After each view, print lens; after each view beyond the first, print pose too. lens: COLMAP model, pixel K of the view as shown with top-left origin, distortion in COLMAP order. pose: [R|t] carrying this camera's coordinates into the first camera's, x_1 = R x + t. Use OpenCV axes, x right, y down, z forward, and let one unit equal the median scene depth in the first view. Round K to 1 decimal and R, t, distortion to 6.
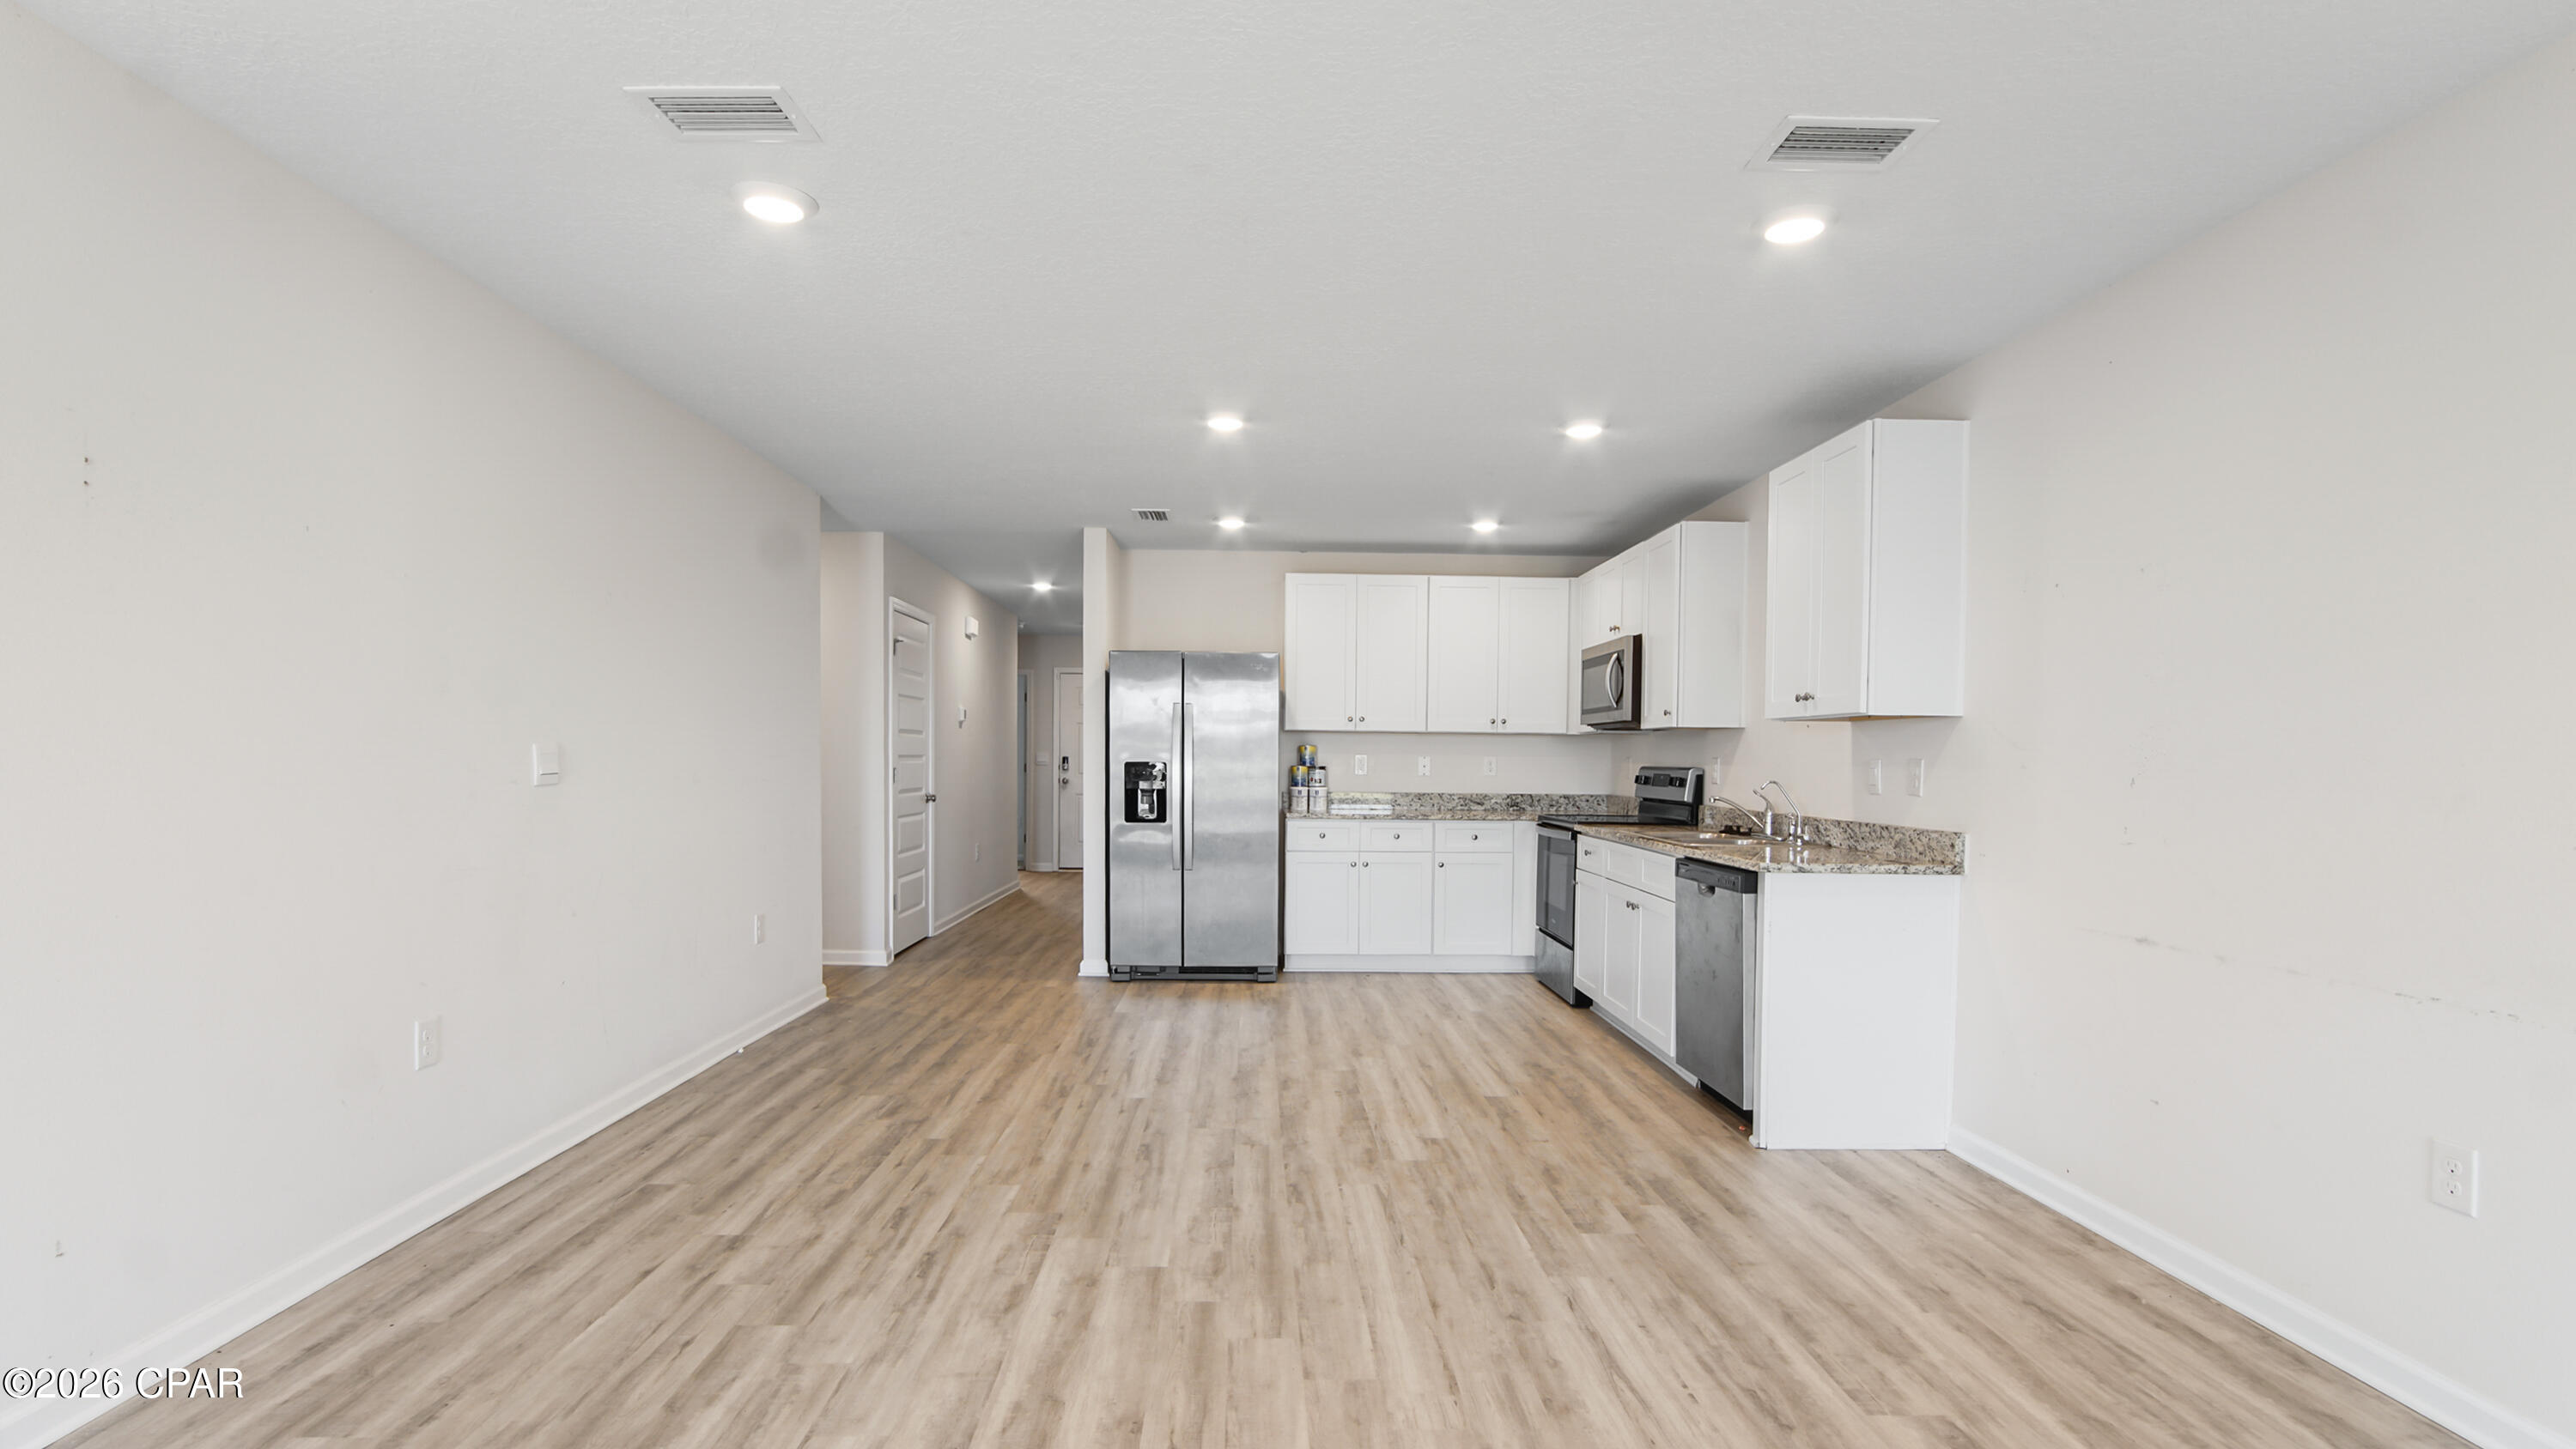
lens RADIAL K [[1190.4, 0, 1288.0], [0, 1190.4, 724.5], [0, 0, 1]] dist [-0.022814, 0.016683]
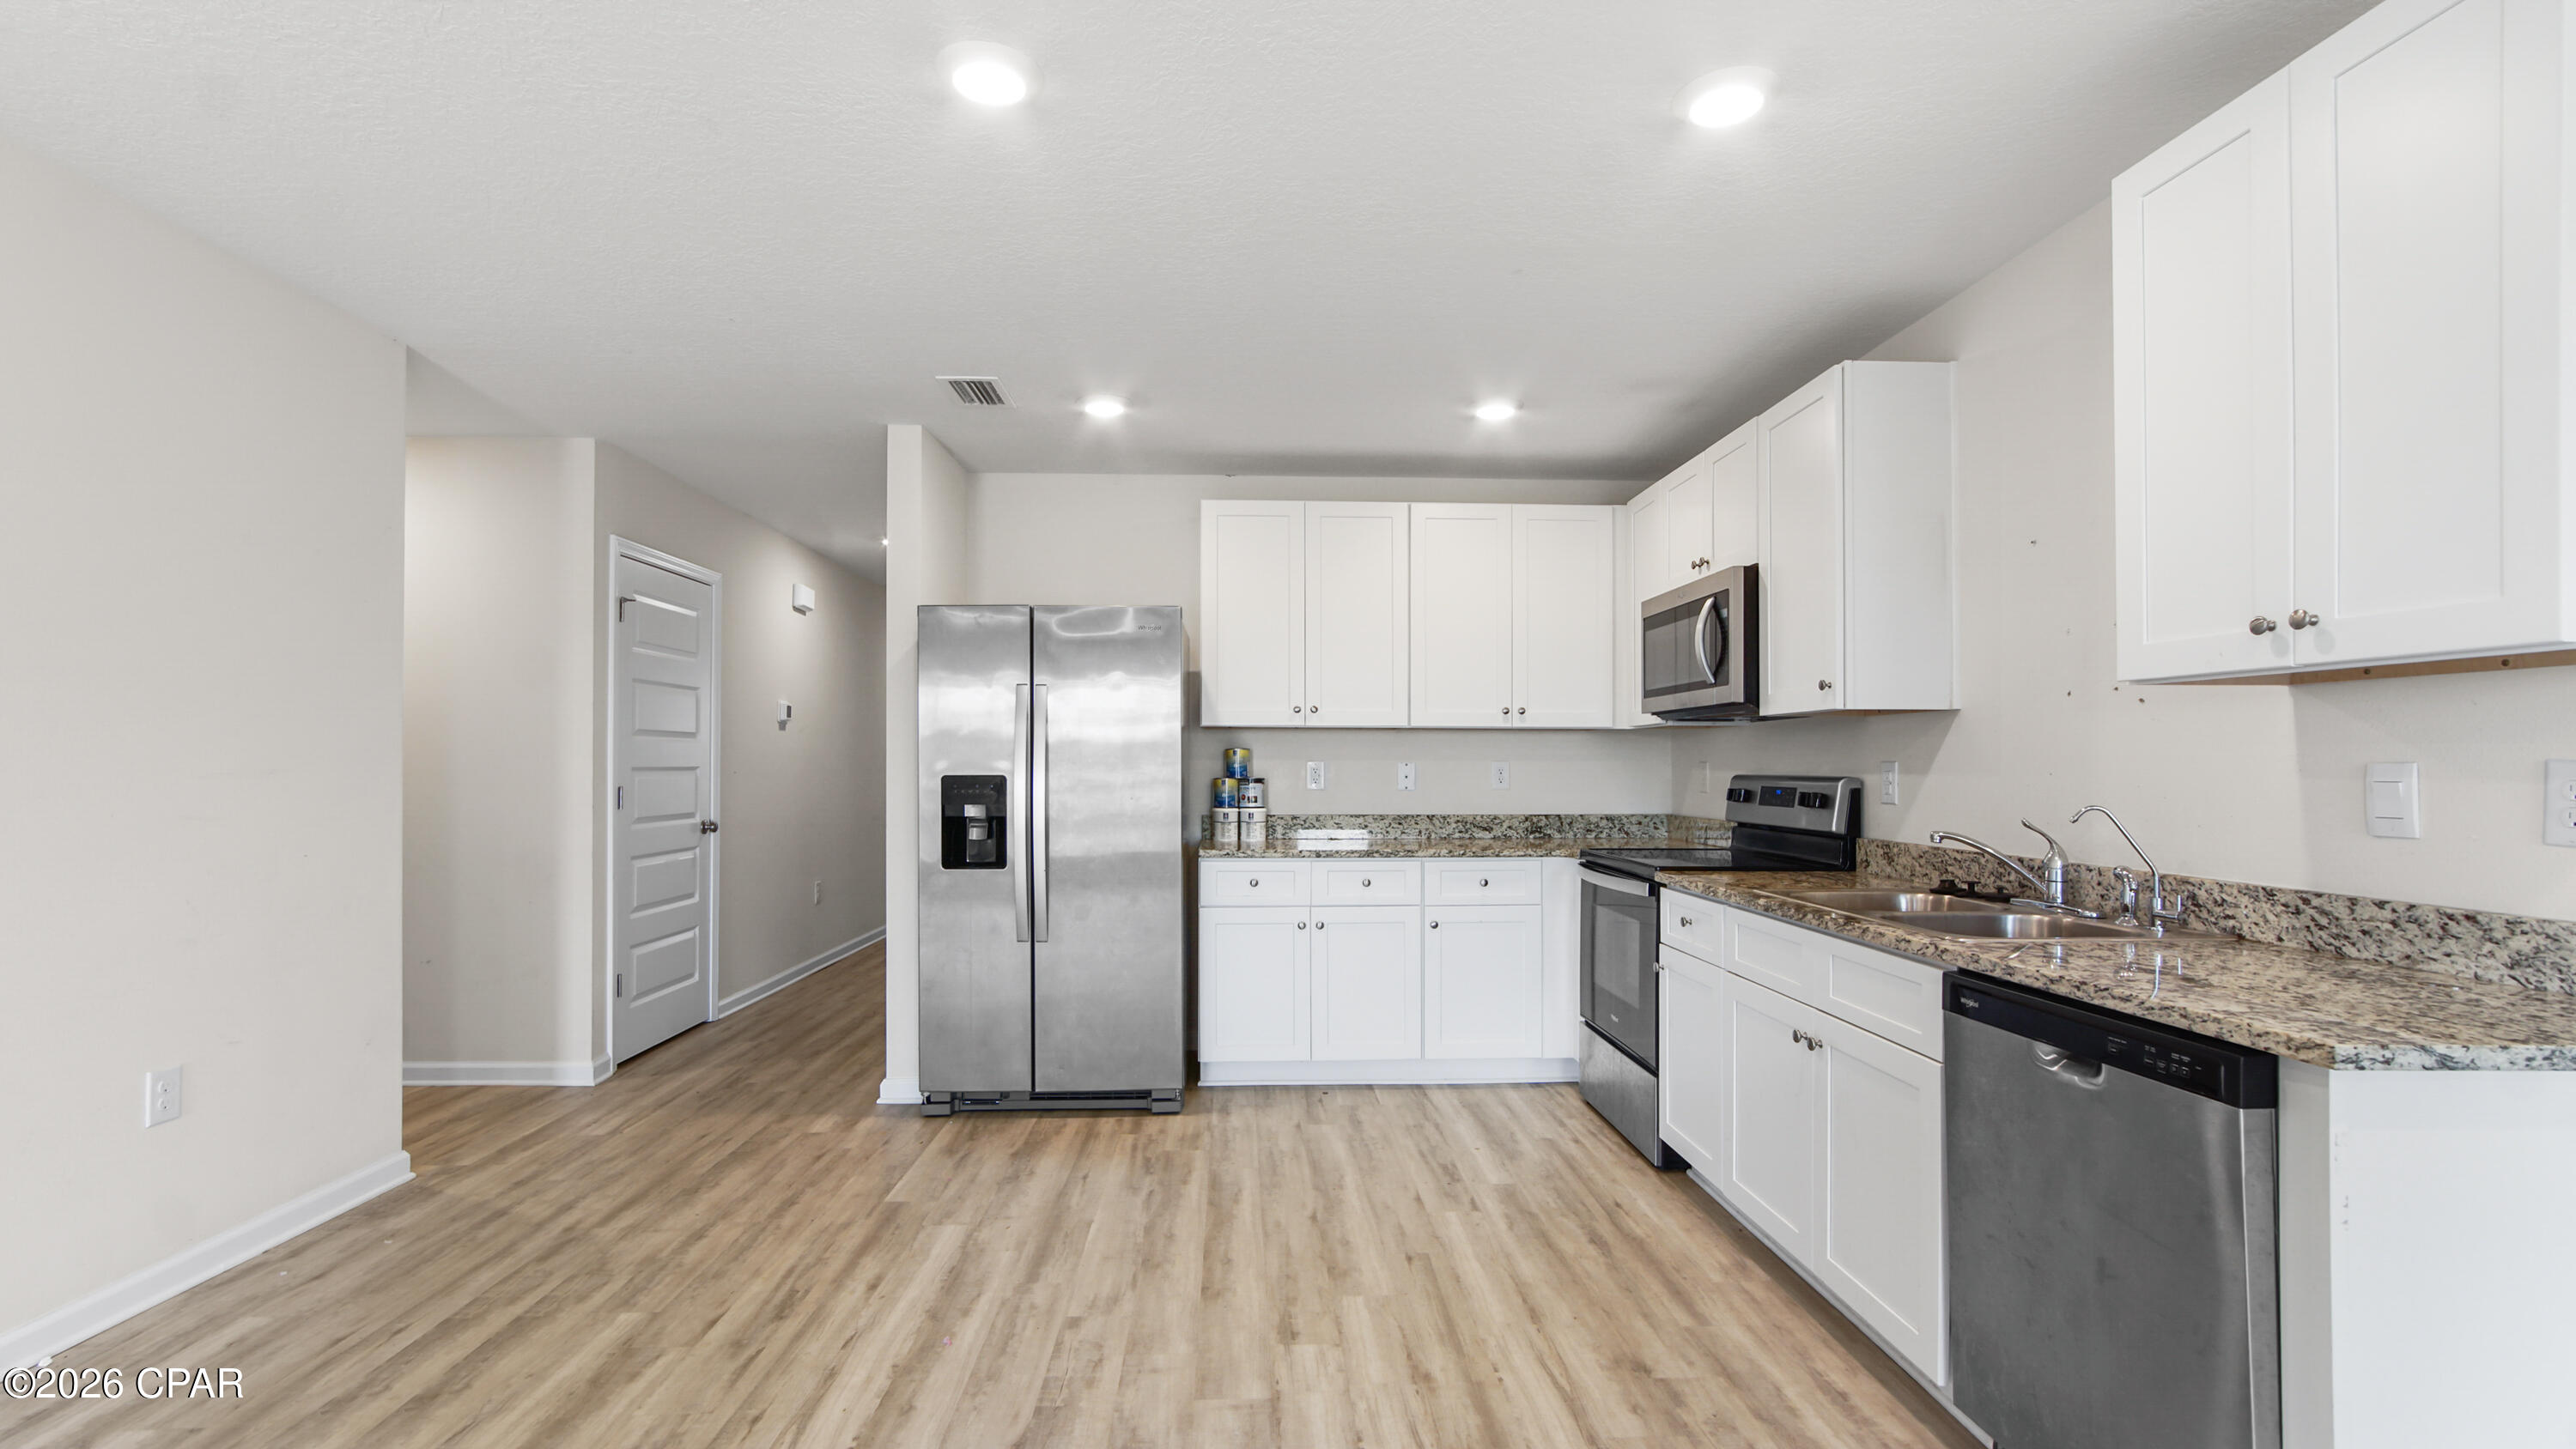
lens RADIAL K [[1151.3, 0, 1188.7], [0, 1151.3, 723.8], [0, 0, 1]] dist [-0.001612, -0.000044]
pose [[0.997557, -0.011025, -0.068979, 0.039525], [0.010543, 0.999917, -0.007350, 0.008913], [0.069054, 0.006604, 0.997591, 0.368239]]
